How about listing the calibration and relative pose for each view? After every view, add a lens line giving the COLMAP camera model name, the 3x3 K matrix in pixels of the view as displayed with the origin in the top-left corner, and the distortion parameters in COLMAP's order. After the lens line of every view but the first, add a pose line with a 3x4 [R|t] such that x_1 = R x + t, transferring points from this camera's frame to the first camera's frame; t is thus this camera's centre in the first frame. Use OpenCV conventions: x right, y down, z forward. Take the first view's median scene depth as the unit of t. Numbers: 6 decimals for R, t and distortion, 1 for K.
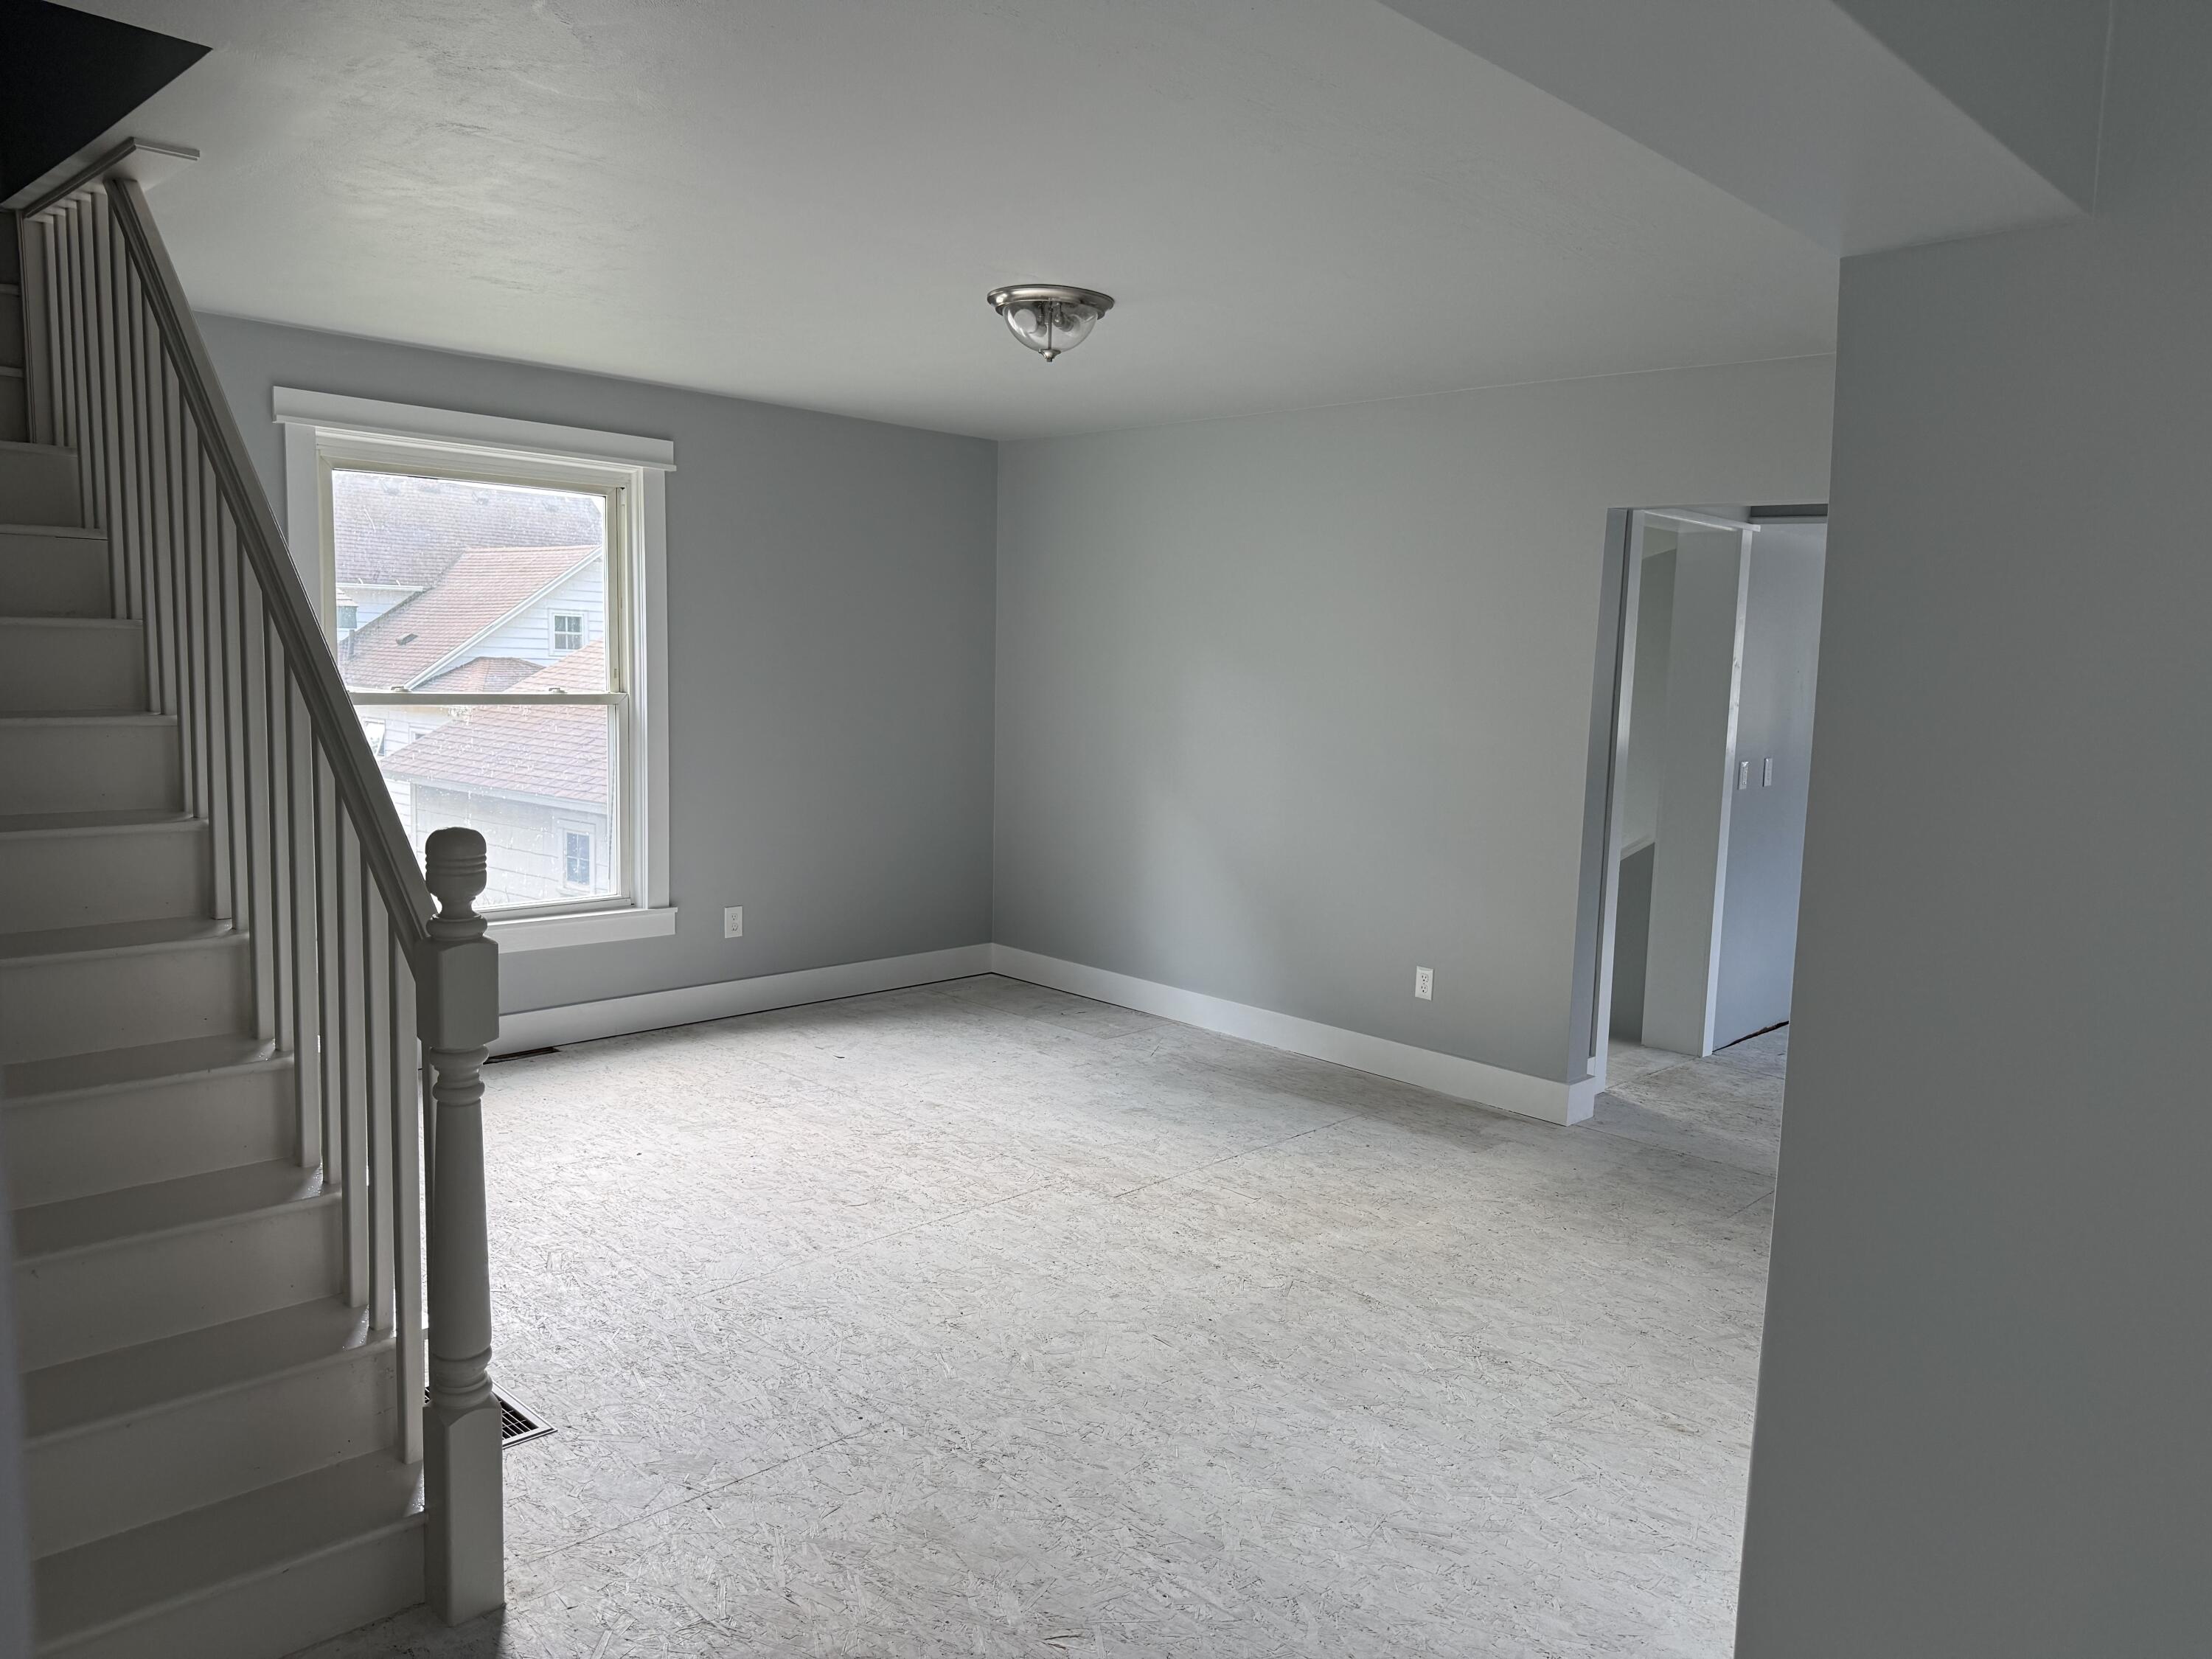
lens RADIAL K [[1534.8, 0, 1074.1], [0, 1534.8, 829.6], [0, 0, 1]] dist [0.111762, -0.136828]
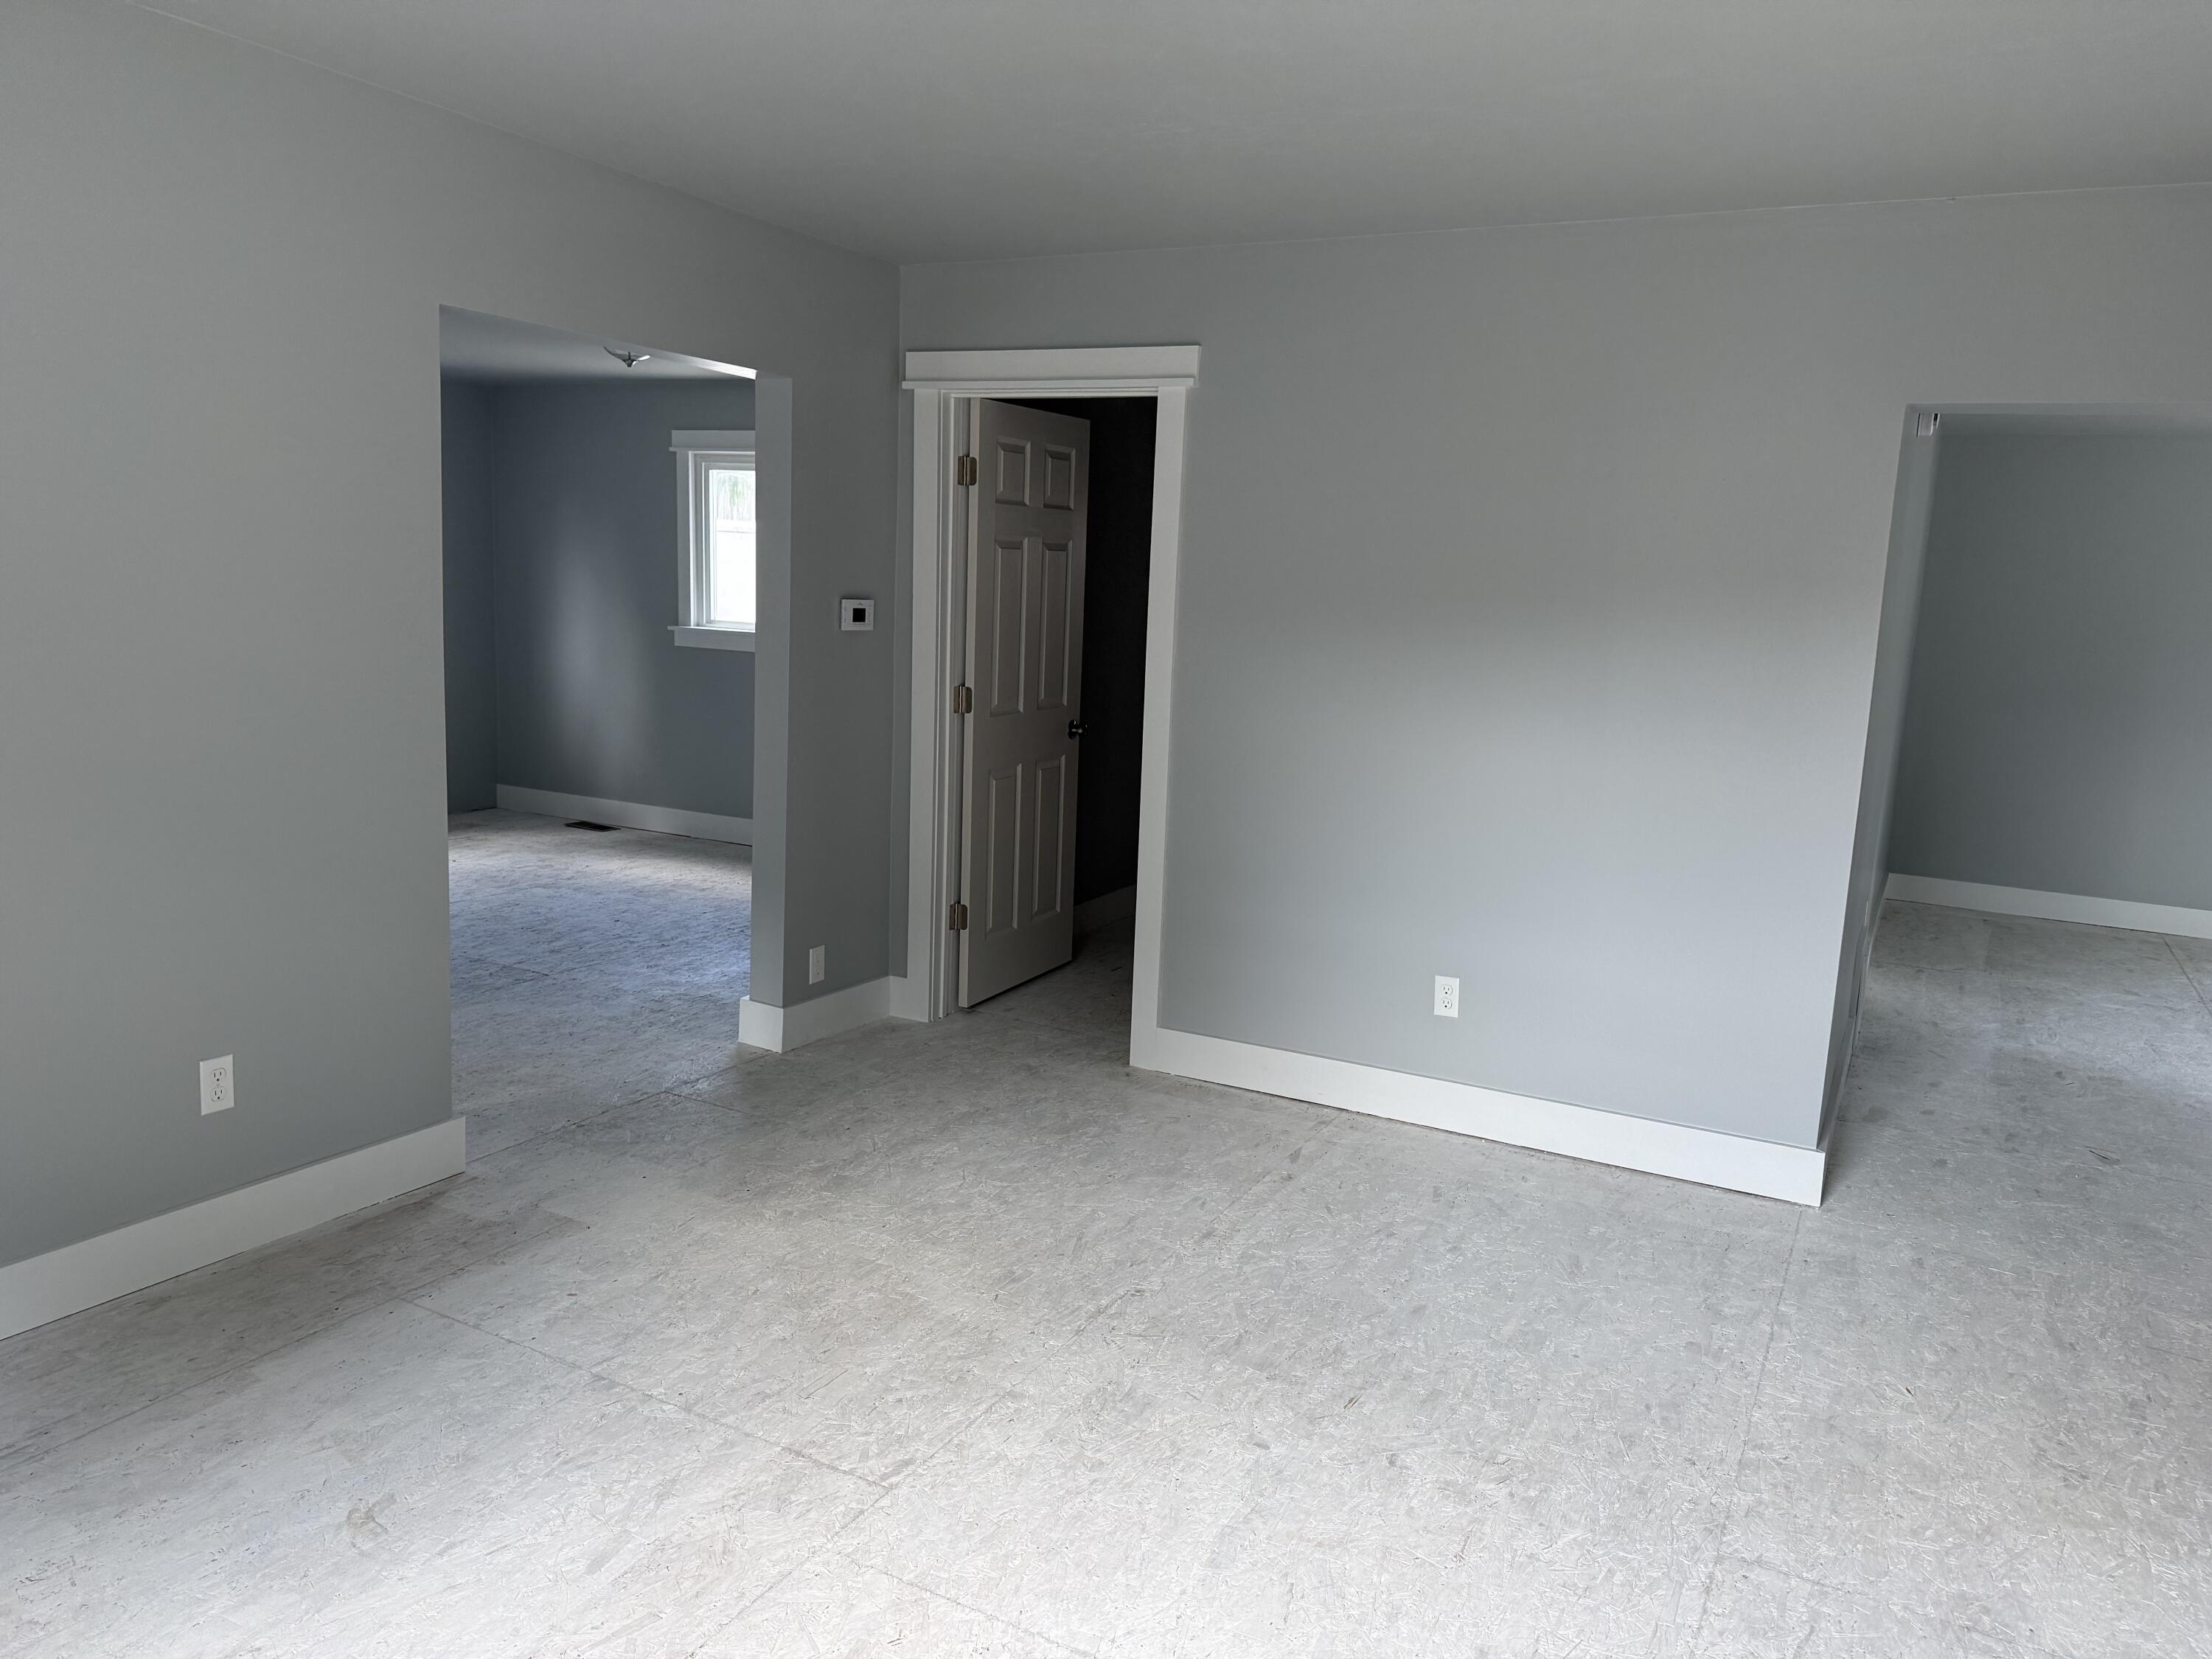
lens RADIAL K [[1542.7, 0, 1109.1], [0, 1542.7, 855.8], [0, 0, 1]] dist [0.100646, -0.136959]
pose [[-0.301531, -0.213341, 0.929282, -0.432654], [0.055049, 0.969124, 0.240350, -0.114031], [-0.951866, 0.123629, -0.280477, 0.918581]]
